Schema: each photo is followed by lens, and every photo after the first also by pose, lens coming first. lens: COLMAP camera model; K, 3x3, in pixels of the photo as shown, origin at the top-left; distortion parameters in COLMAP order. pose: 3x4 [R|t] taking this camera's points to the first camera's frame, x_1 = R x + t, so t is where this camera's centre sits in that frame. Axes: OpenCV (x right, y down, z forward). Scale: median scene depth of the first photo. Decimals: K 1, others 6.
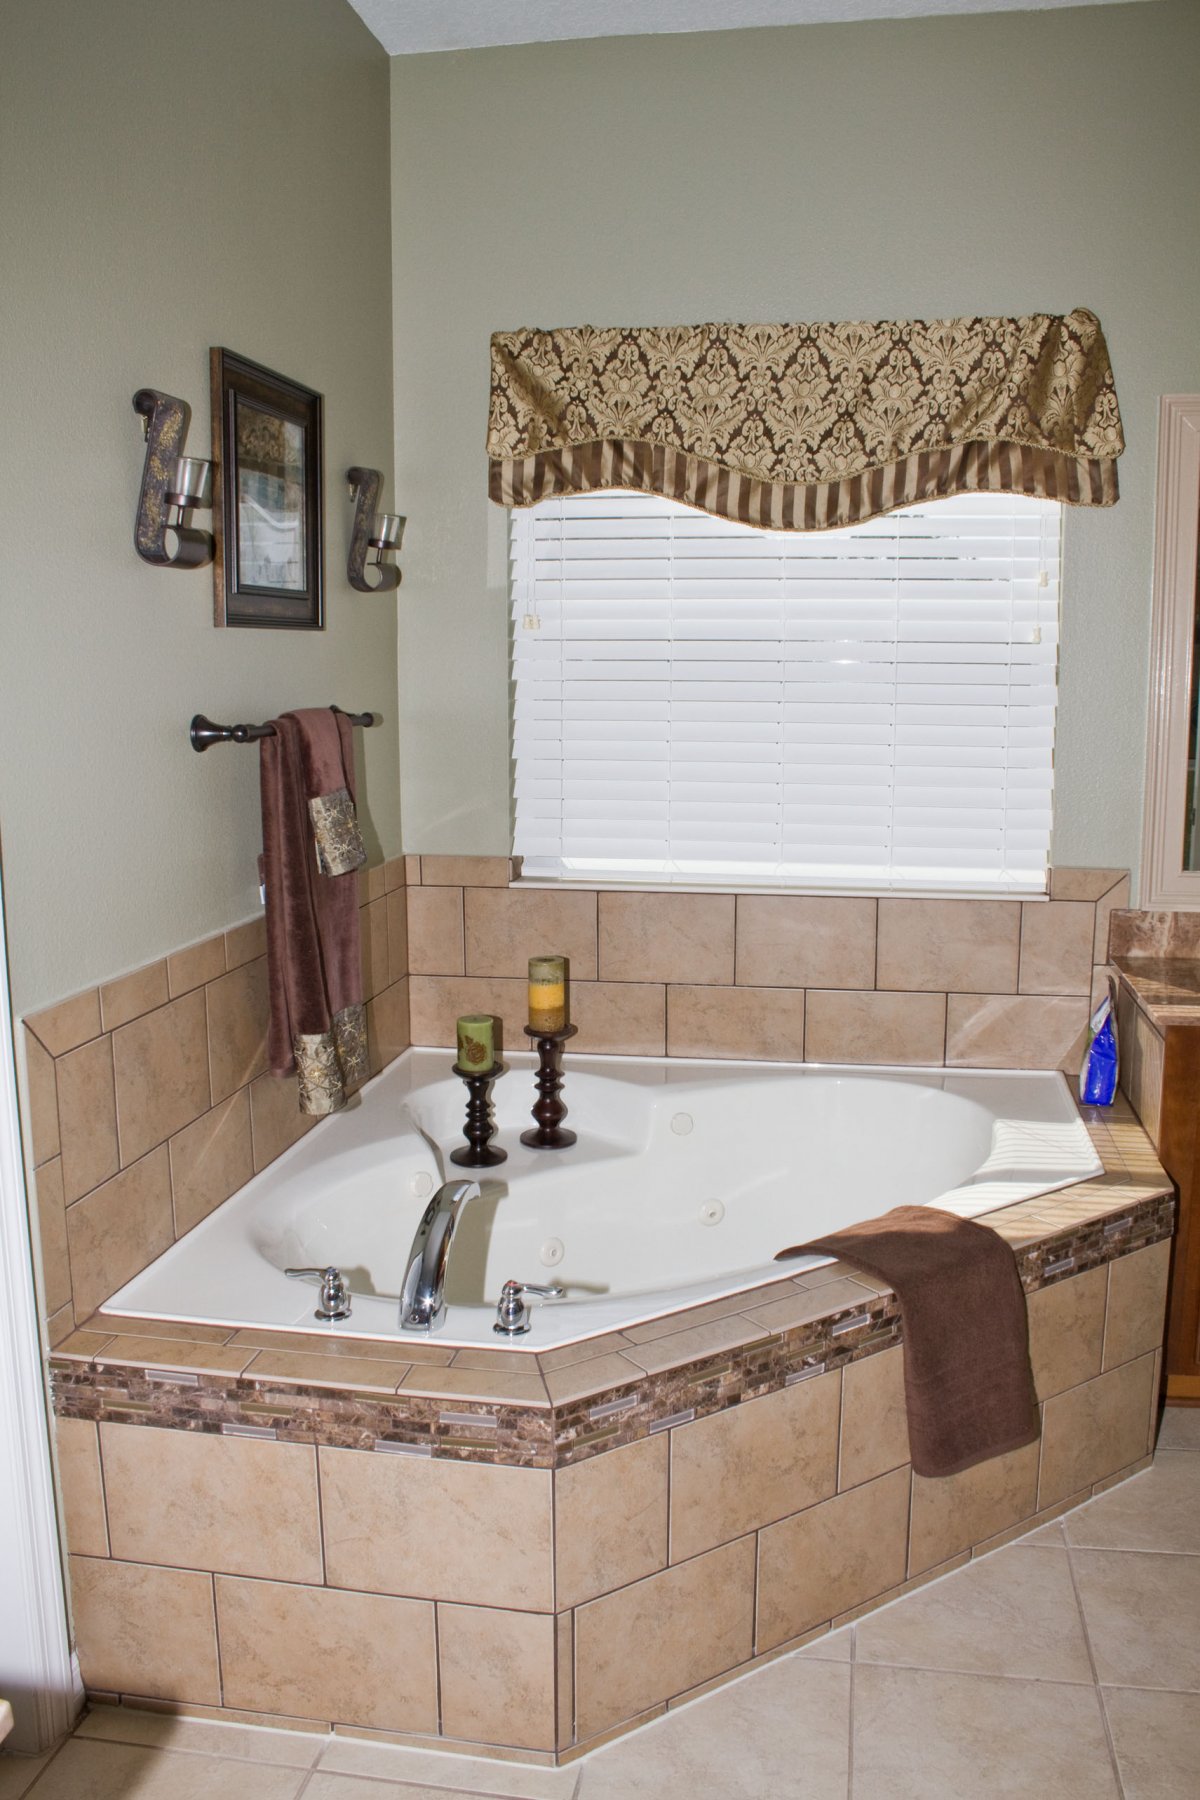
lens RADIAL K [[1476.4, 0, 591.2], [0, 1476.4, 897.0], [0, 0, 1]] dist [-0.127650, 0.067978]
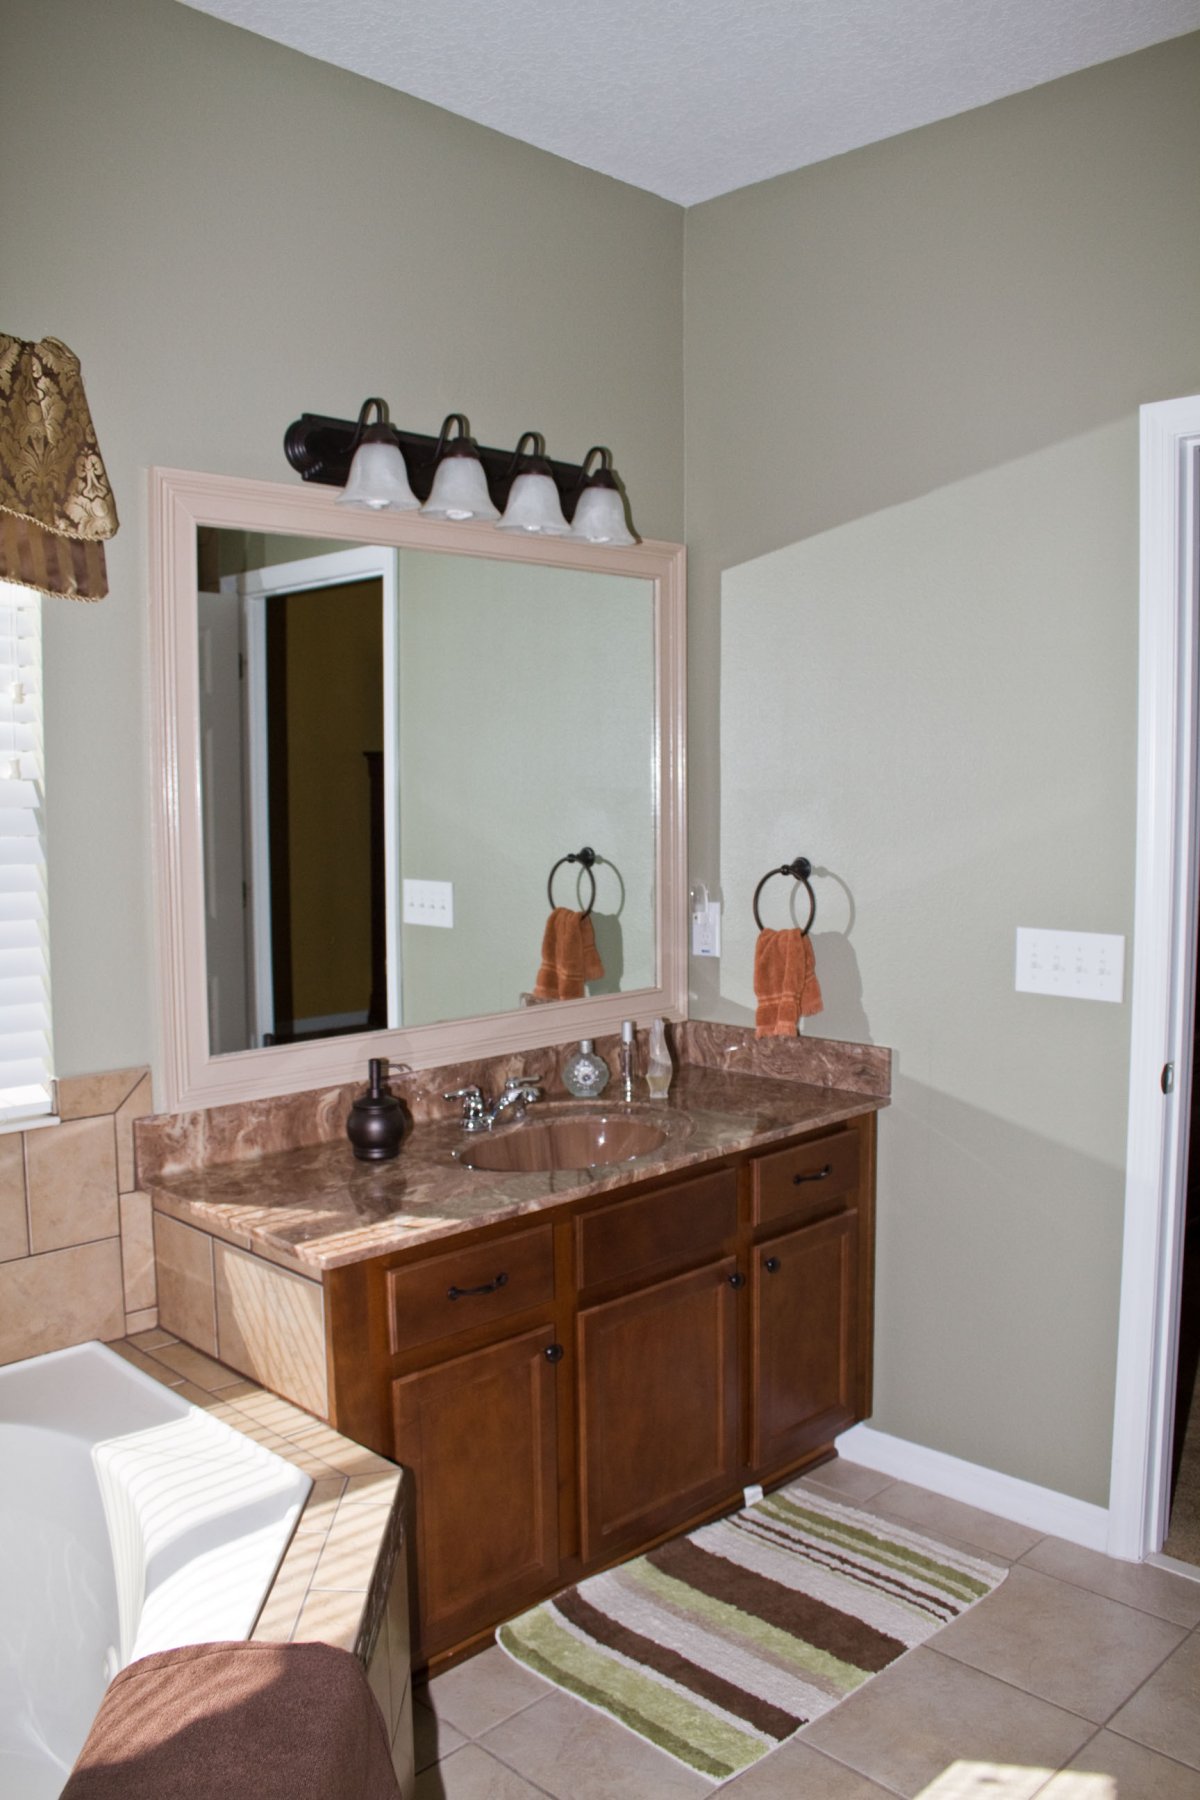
lens RADIAL K [[1476.4, 0, 604.2], [0, 1476.4, 910.4], [0, 0, 1]] dist [-0.127650, 0.067978]
pose [[0.557226, -0.077476, 0.826739, -0.141084], [0.124051, 0.992232, 0.009374, -0.081969], [-0.821042, 0.097334, 0.562508, 0.363453]]
